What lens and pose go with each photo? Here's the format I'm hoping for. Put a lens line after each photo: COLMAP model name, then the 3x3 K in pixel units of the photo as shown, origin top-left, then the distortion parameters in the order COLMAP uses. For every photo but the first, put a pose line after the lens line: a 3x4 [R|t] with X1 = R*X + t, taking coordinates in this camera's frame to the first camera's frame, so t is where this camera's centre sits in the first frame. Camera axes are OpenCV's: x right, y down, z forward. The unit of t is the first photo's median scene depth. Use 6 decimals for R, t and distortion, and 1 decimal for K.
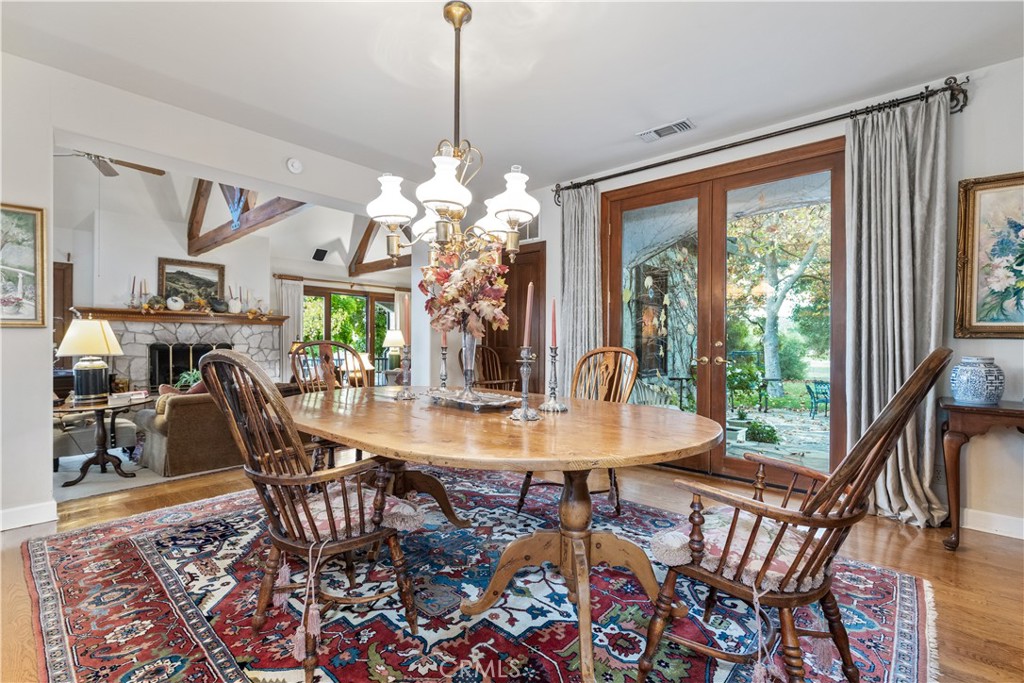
lens RADIAL K [[467.3, 0, 507.6], [0, 467.3, 340.7], [0, 0, 1]] dist [-0.018095, -0.000136]
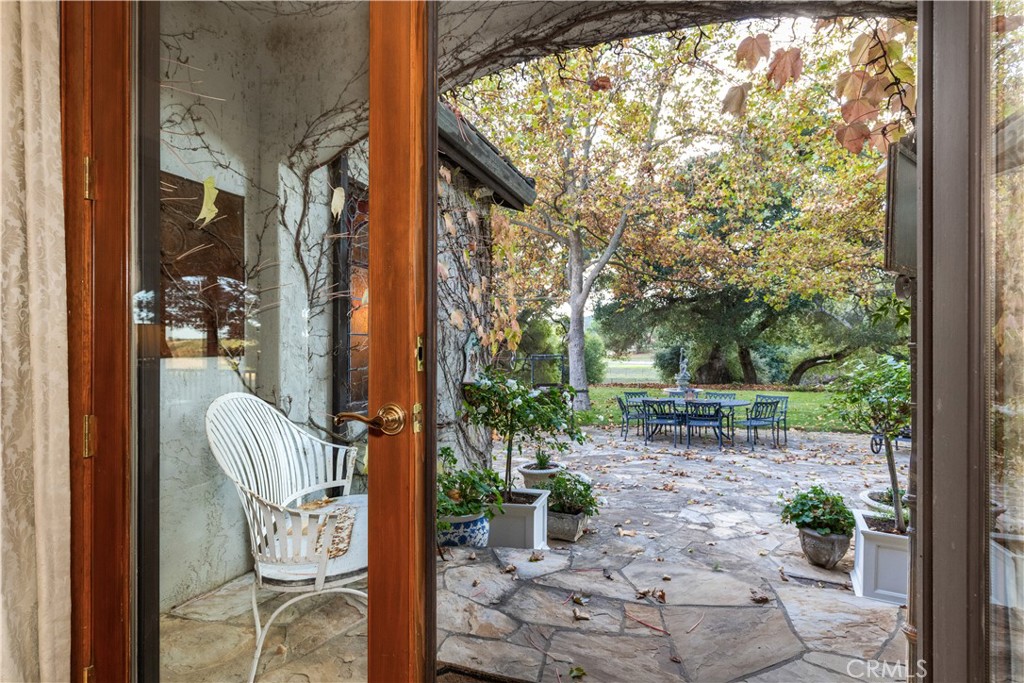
lens RADIAL K [[569.4, 0, 512.0], [0, 569.4, 341.5], [0, 0, 1]] dist [-0.001972, -0.000041]
pose [[0.917551, -0.004488, 0.397594, 0.080223], [0.004717, 0.999989, 0.000403, 0.000340], [-0.397591, 0.001505, 0.917561, 0.154280]]
